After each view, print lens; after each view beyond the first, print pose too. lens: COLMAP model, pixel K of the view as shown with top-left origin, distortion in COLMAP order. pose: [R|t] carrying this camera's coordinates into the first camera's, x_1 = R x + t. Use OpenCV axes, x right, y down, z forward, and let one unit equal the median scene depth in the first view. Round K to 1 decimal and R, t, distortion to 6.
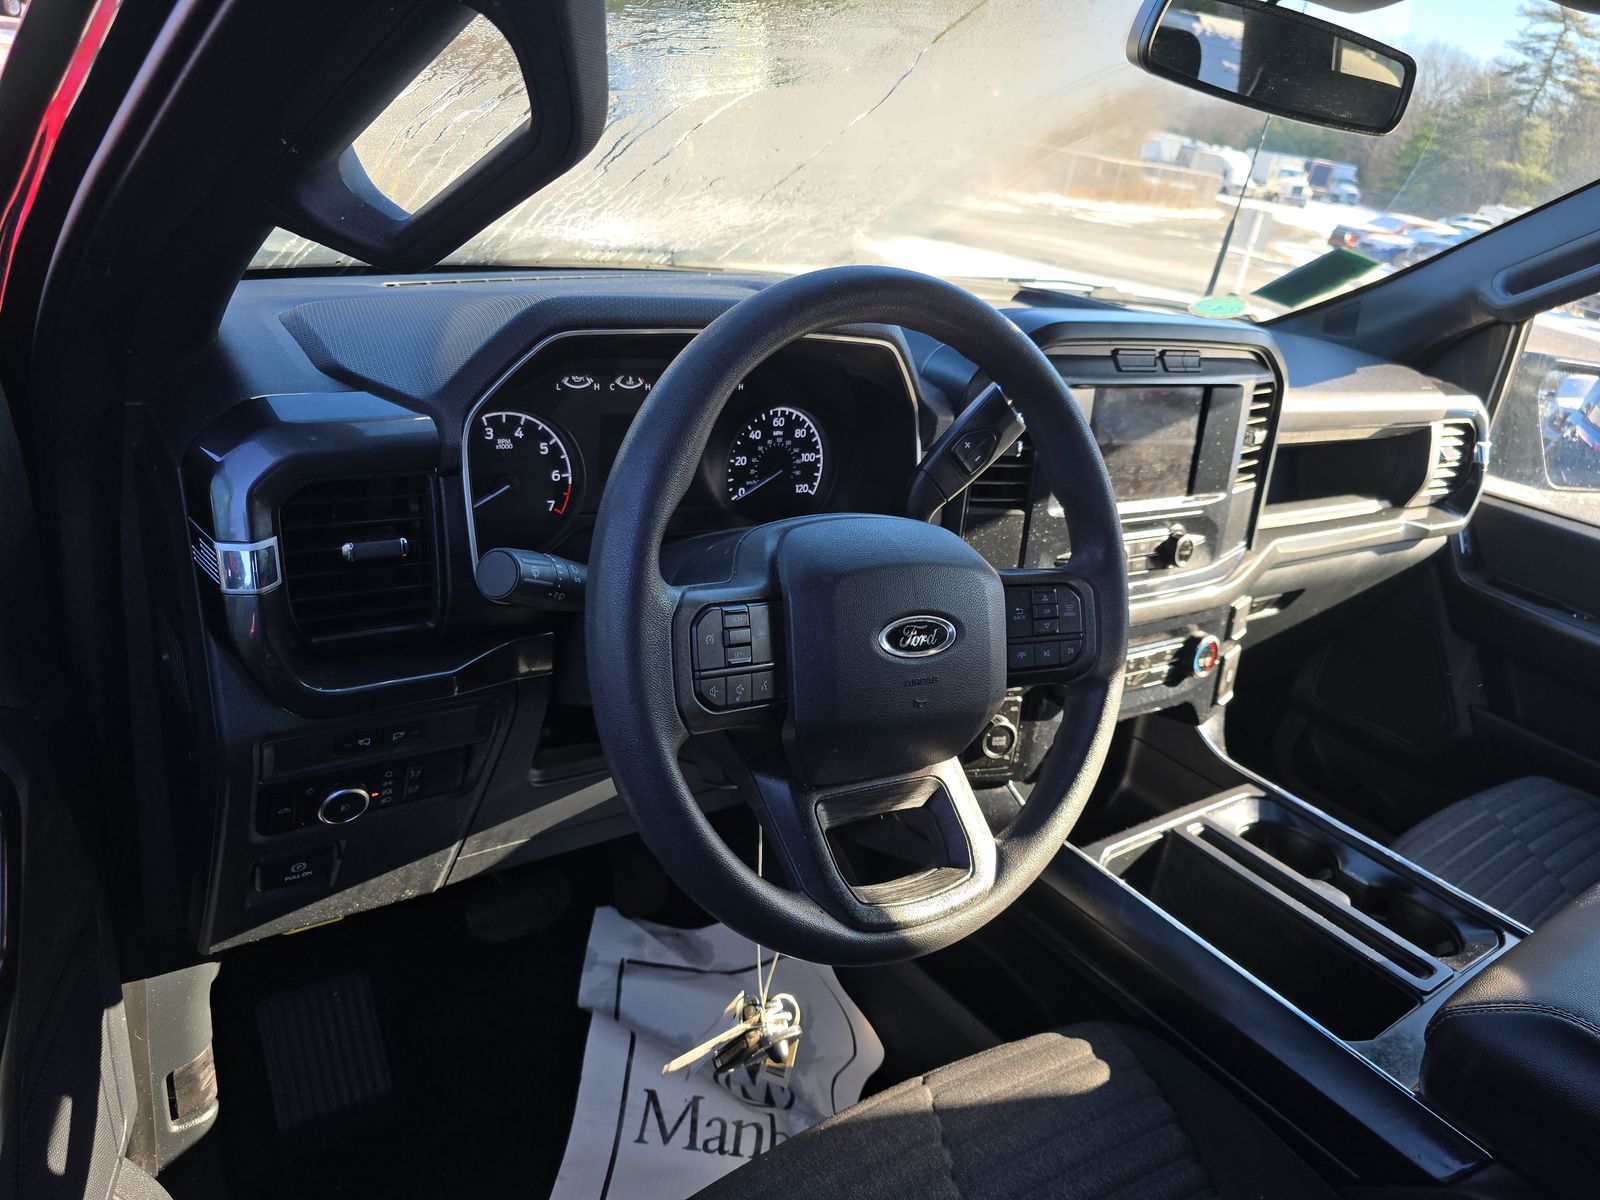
lens RADIAL K [[1085.3, 0, 794.6], [0, 1085.3, 597.9], [0, 0, 1]] dist [0.057524, -0.049492]
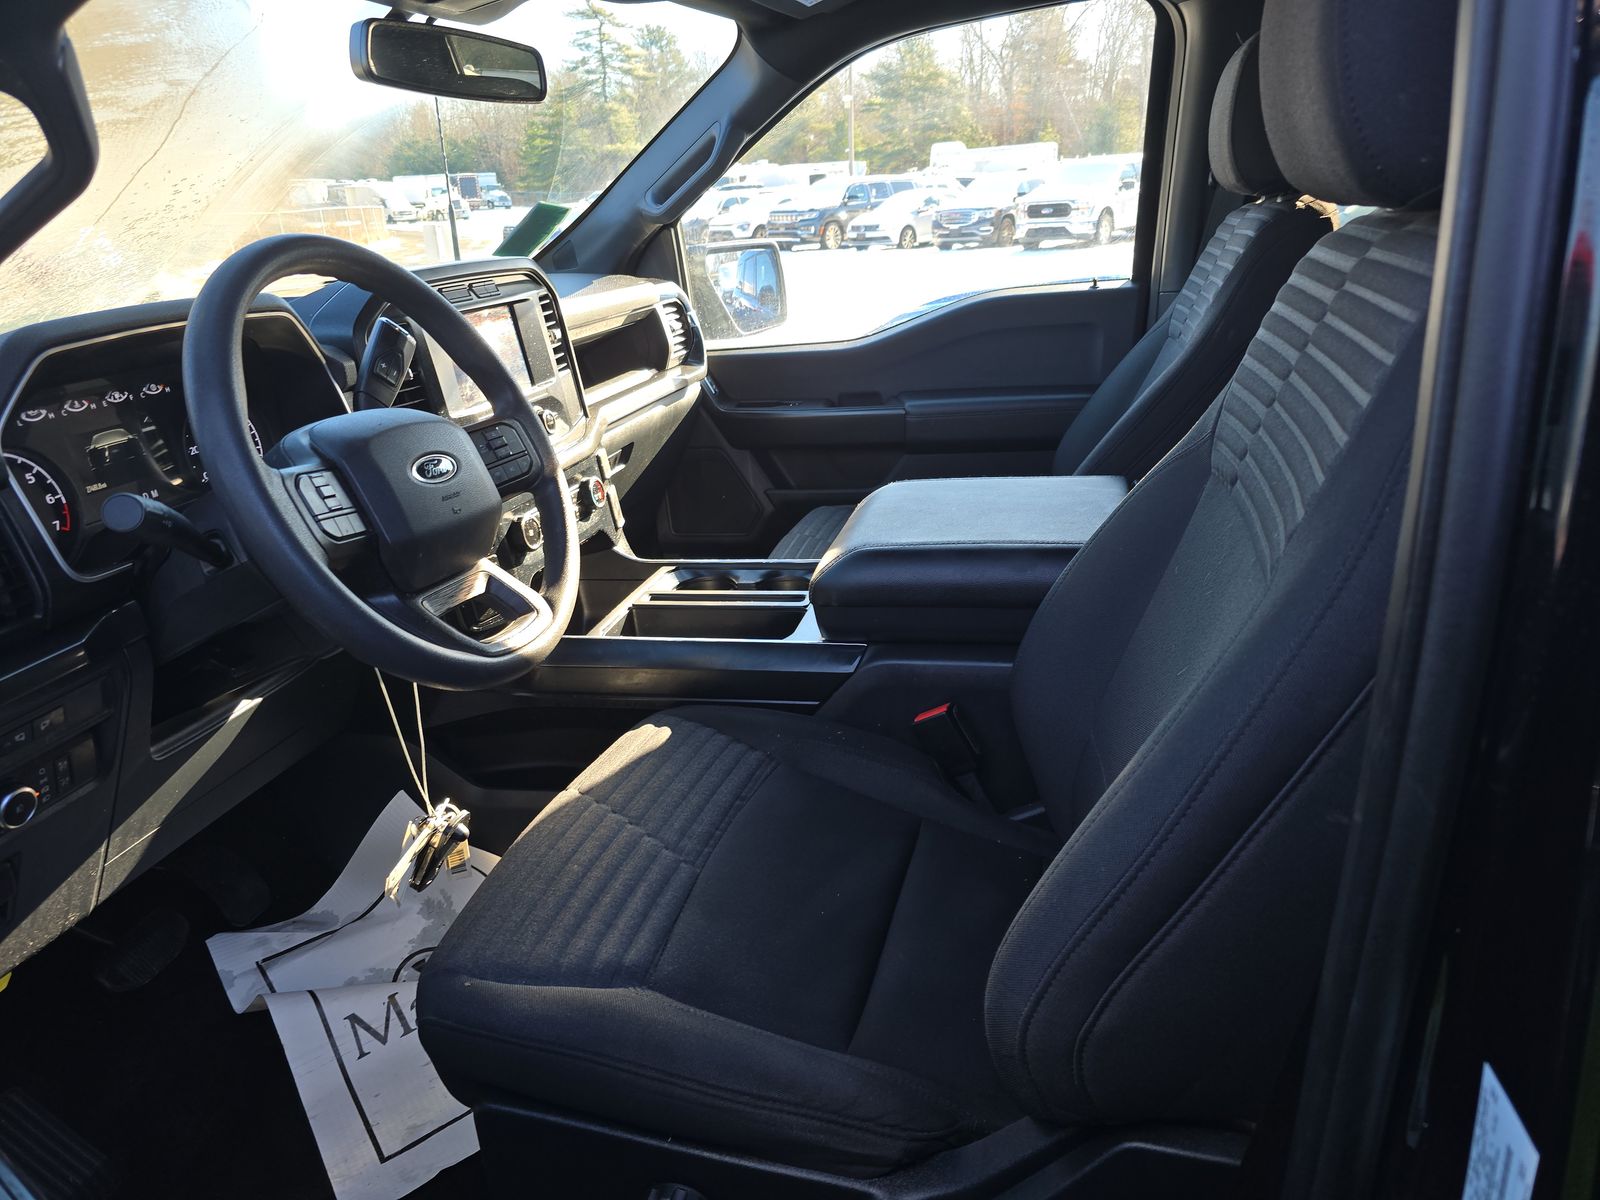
lens RADIAL K [[1085.3, 0, 794.6], [0, 1085.3, 597.9], [0, 0, 1]] dist [0.057524, -0.049492]
pose [[0.748274, -0.409844, 0.521646, -0.200177], [0.423373, 0.900406, 0.100120, 0.139127], [-0.510727, 0.145933, 0.847267, -0.256611]]
